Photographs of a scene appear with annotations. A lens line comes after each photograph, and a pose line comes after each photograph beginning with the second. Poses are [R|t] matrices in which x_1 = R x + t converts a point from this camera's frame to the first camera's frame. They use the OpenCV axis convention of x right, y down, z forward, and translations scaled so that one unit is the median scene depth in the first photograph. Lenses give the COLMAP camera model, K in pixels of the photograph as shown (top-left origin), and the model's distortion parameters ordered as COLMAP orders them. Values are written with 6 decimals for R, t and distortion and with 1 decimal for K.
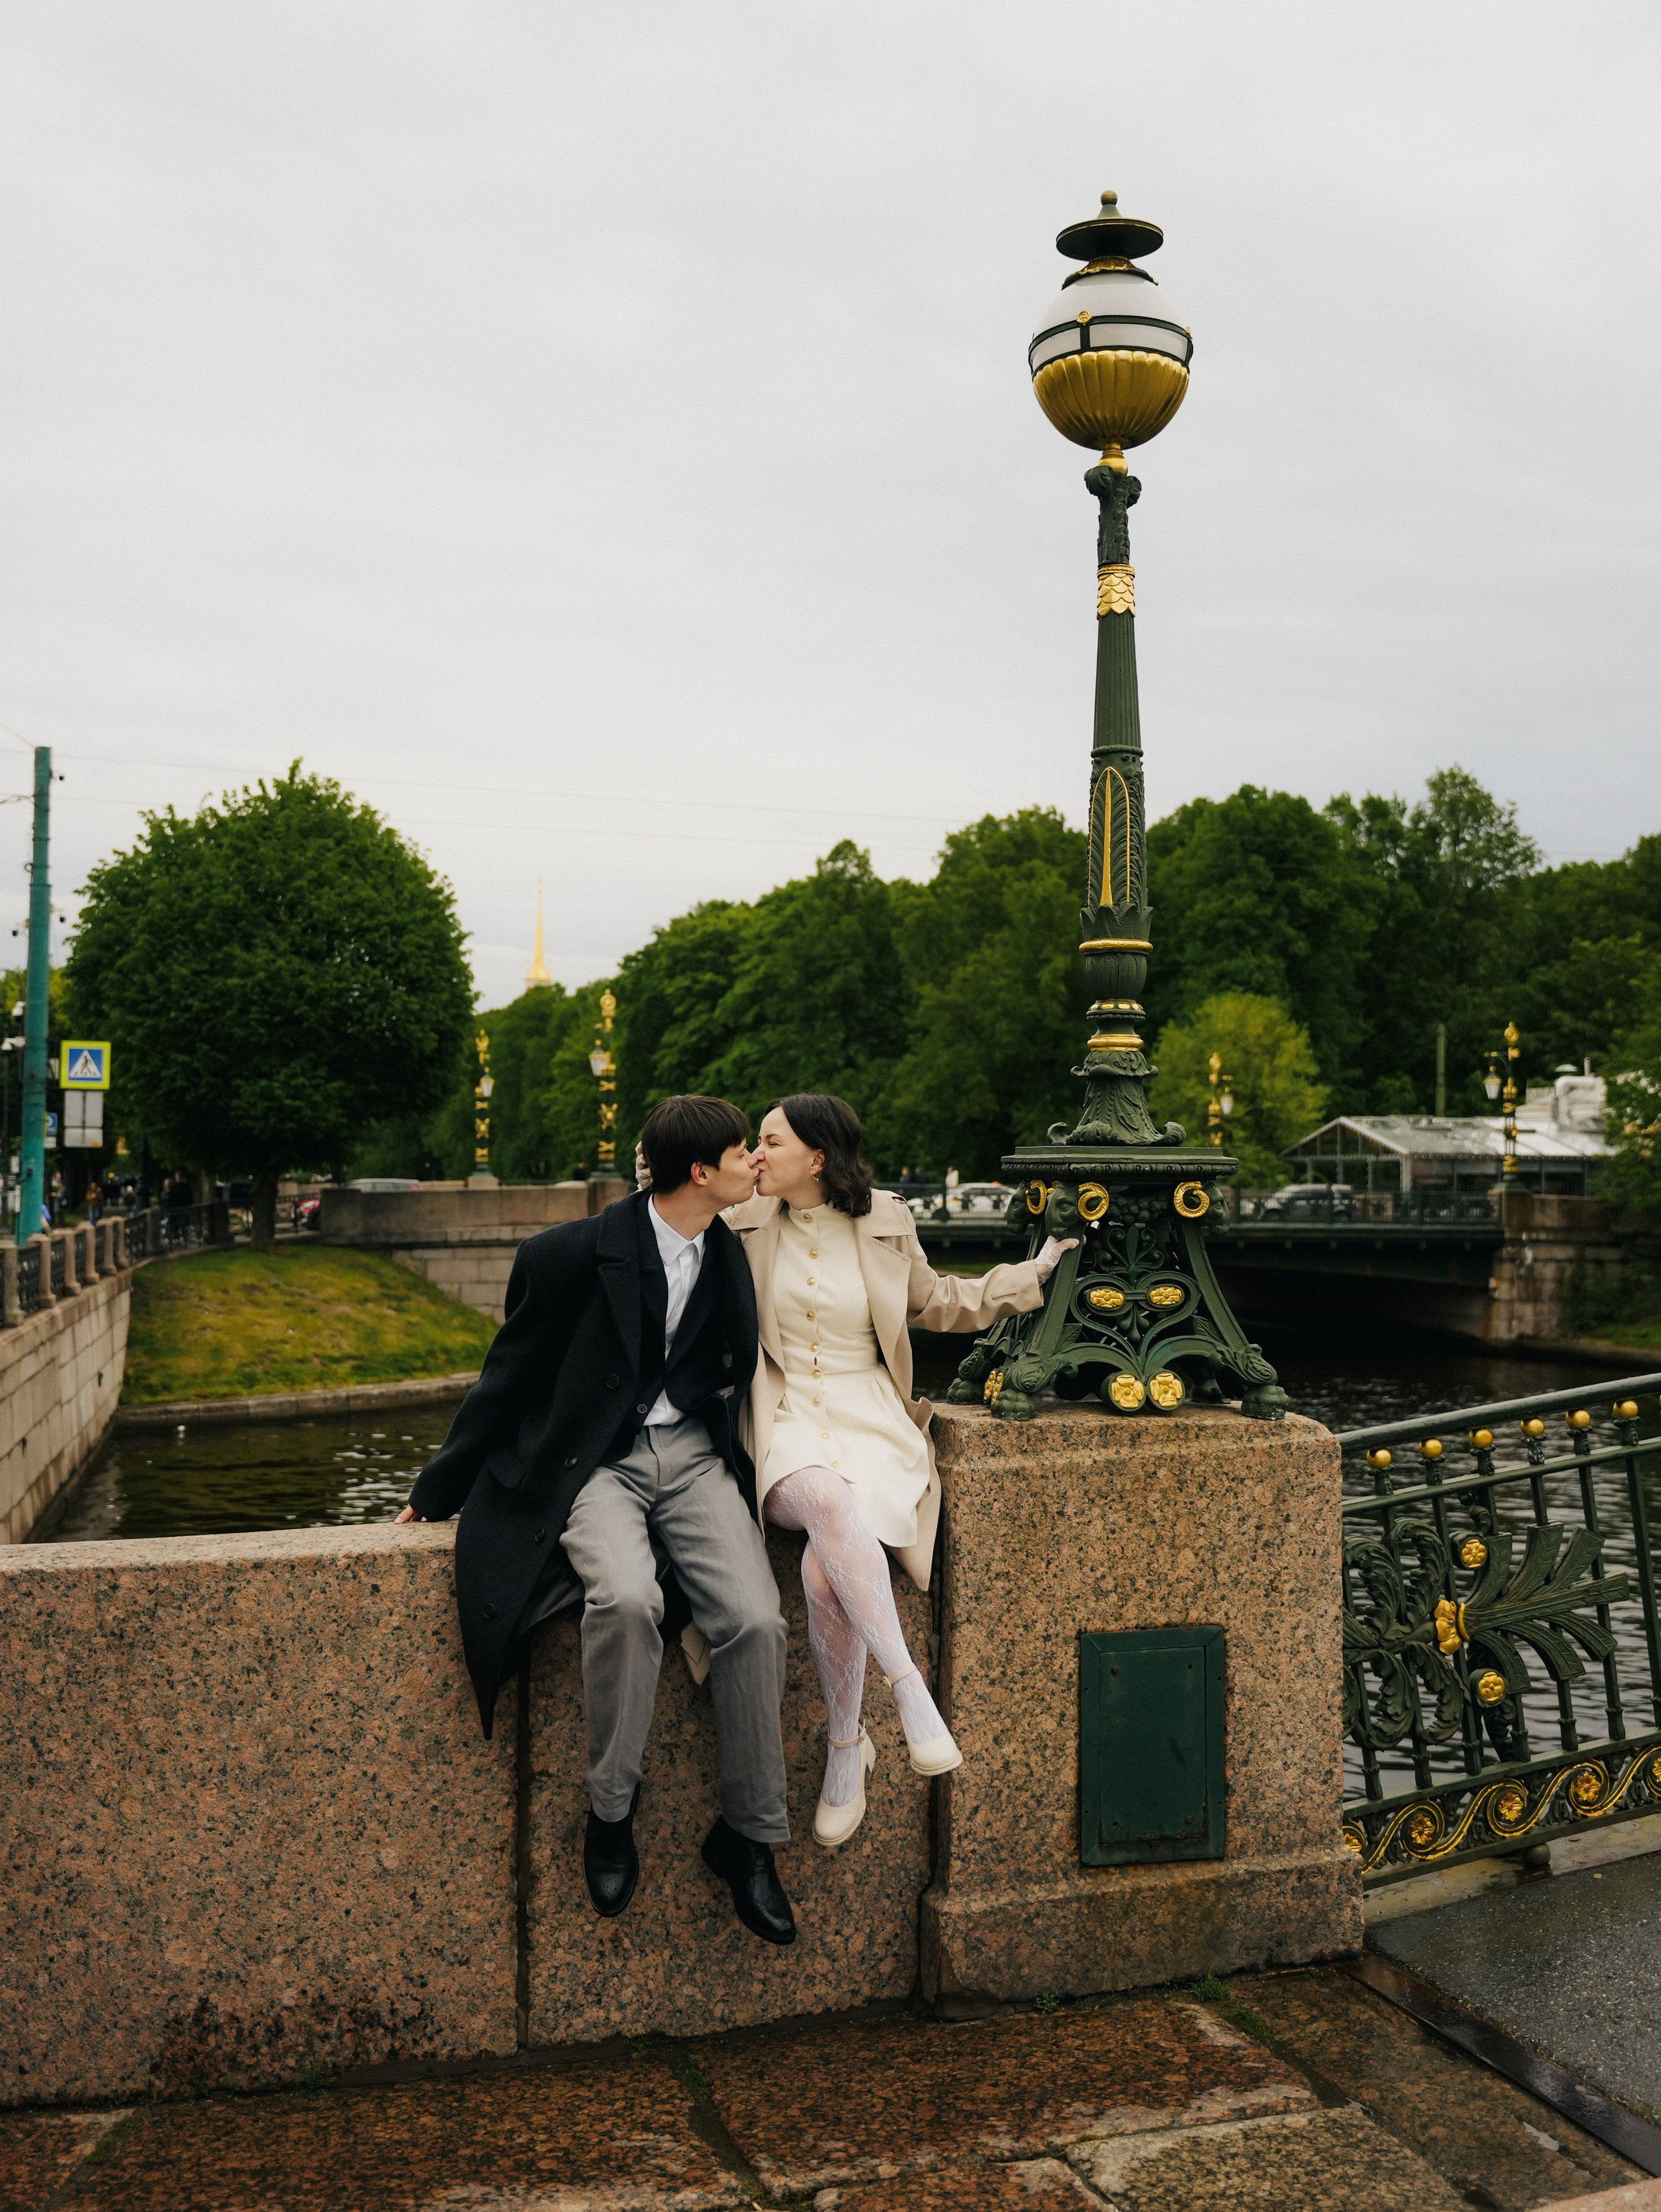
lens RADIAL K [[2258.9, 0, 820.3], [0, 2258.9, 1191.2], [0, 0, 1]] dist [-0.071969, 0.145201]
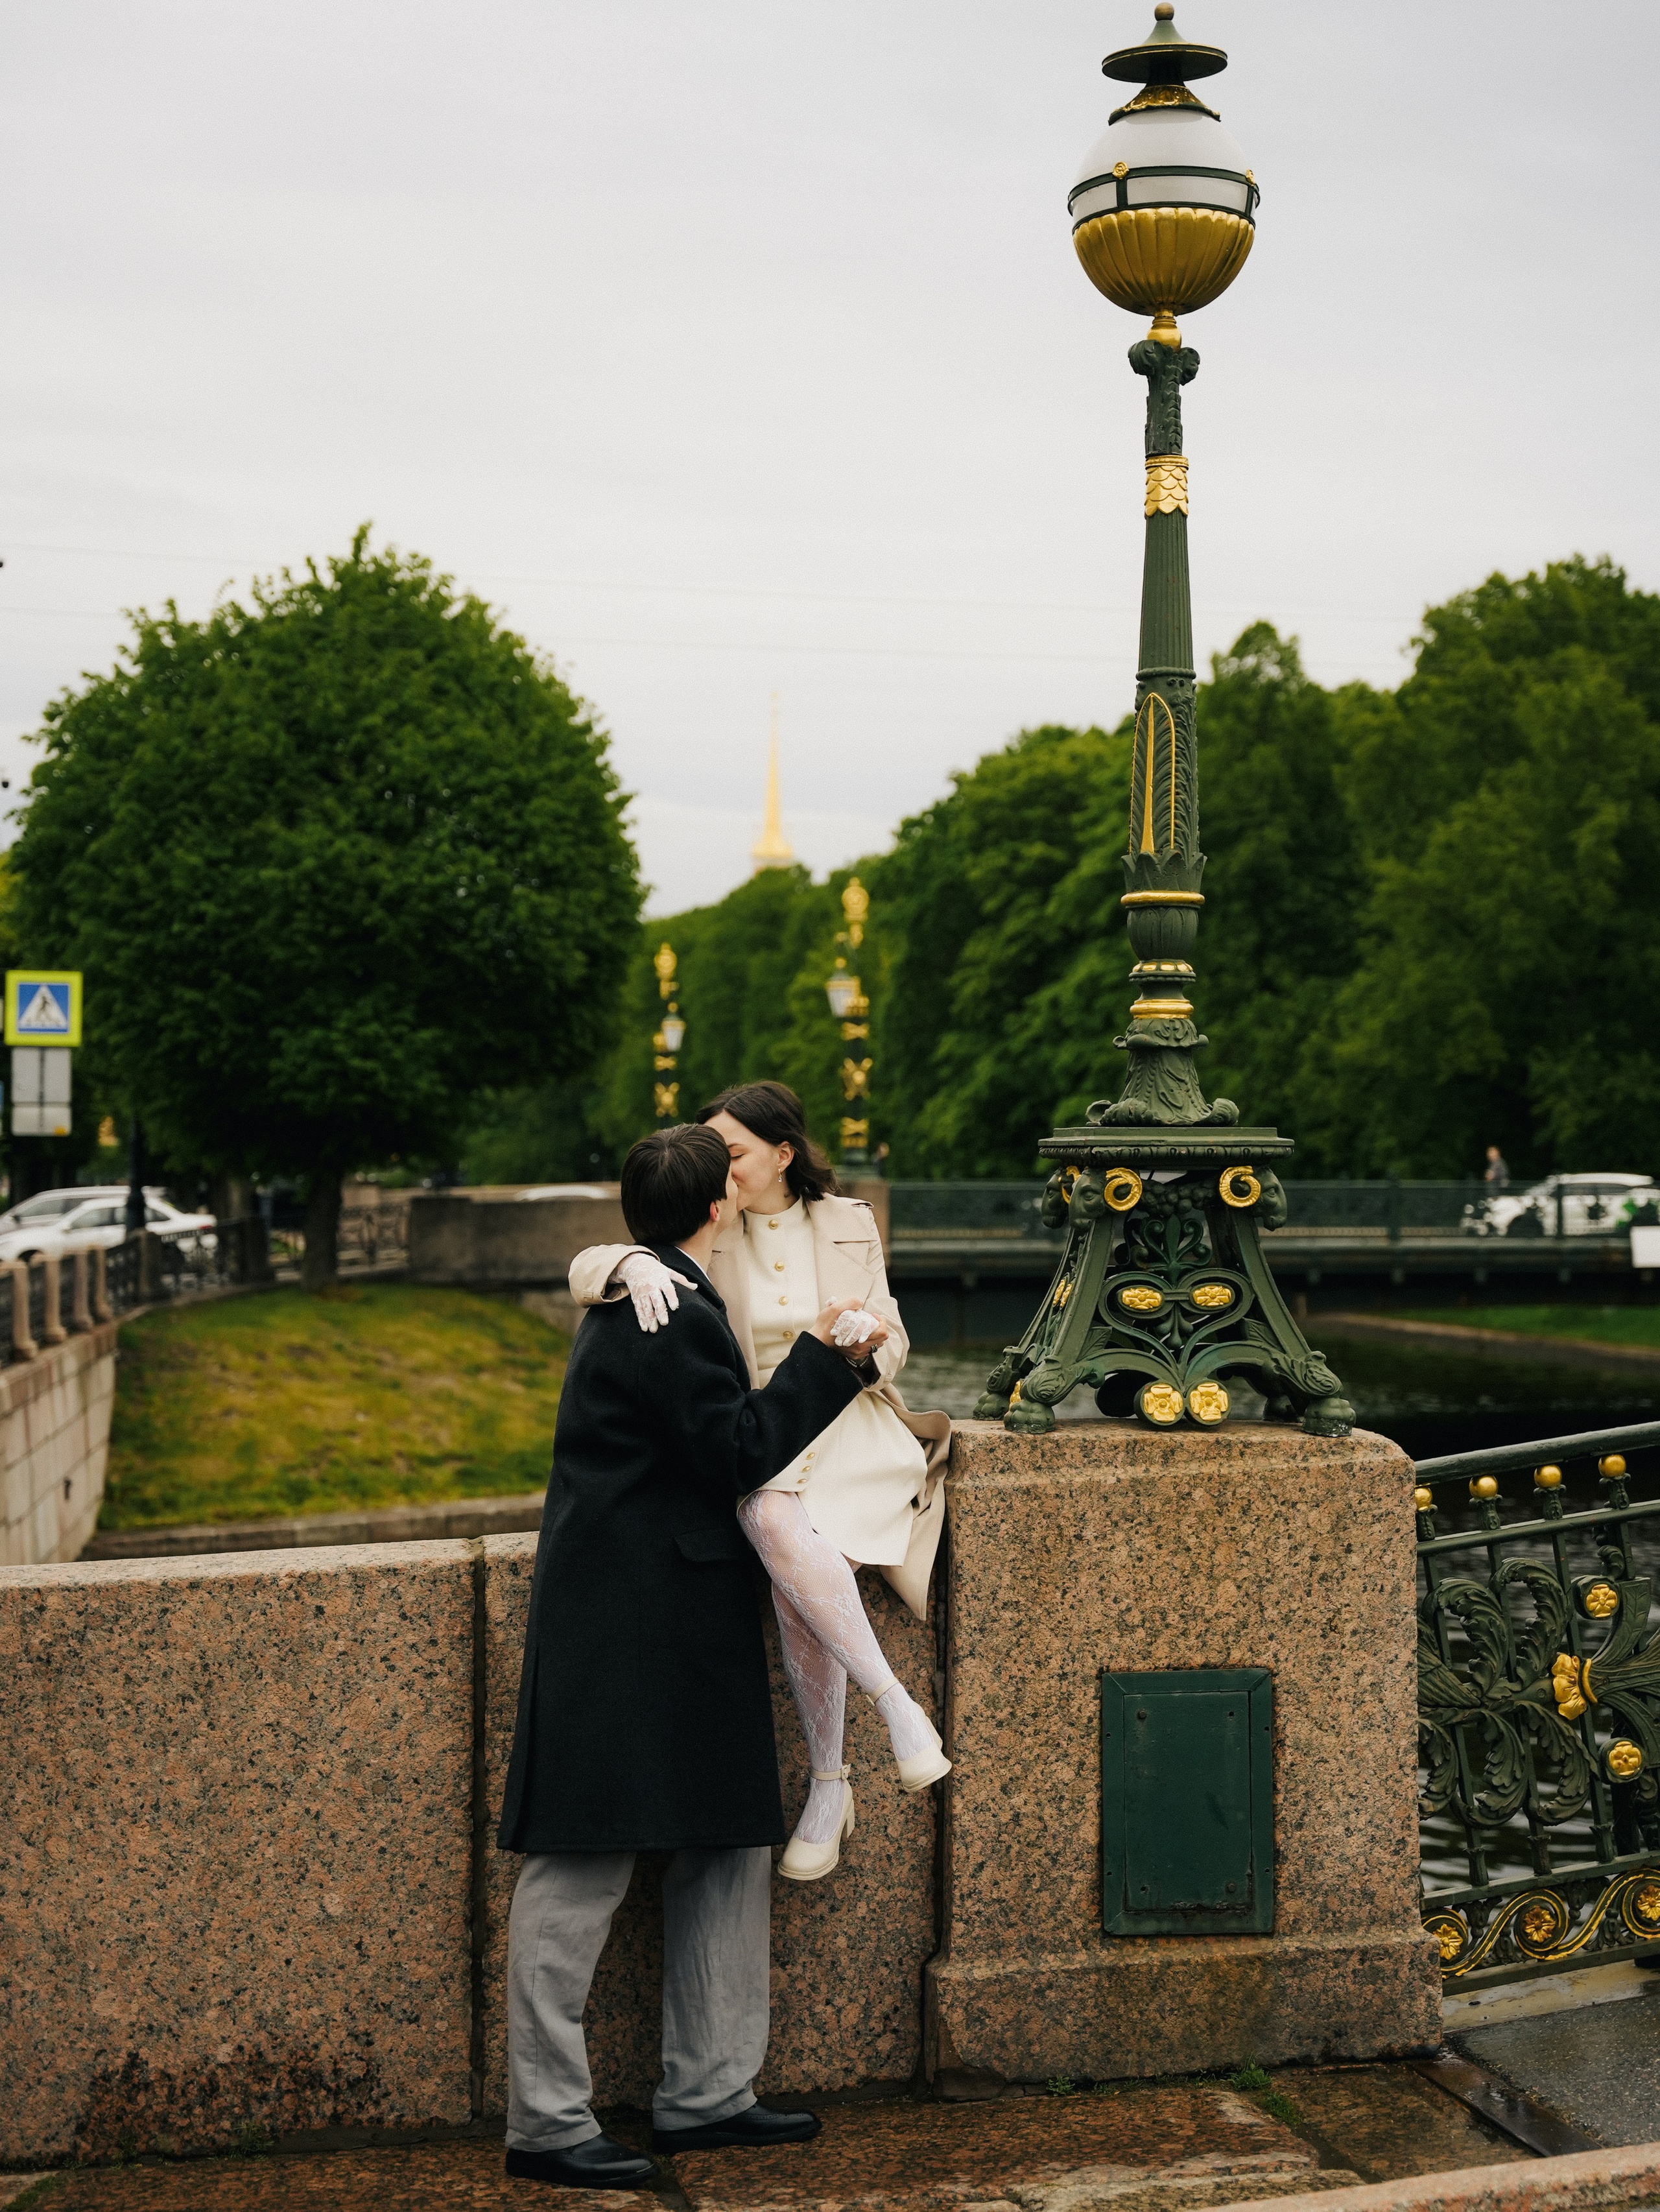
lens RADIAL K [[3540.6, 0, 832.5], [0, 3540.6, 1203.1], [0, 0, 1]] dist [0.115958, 0.014964]
pose [[0.995099, -0.006498, -0.098673, 0.150079], [0.006685, 0.999976, 0.001566, 0.007239], [0.098660, -0.002218, 0.995119, -0.414907]]
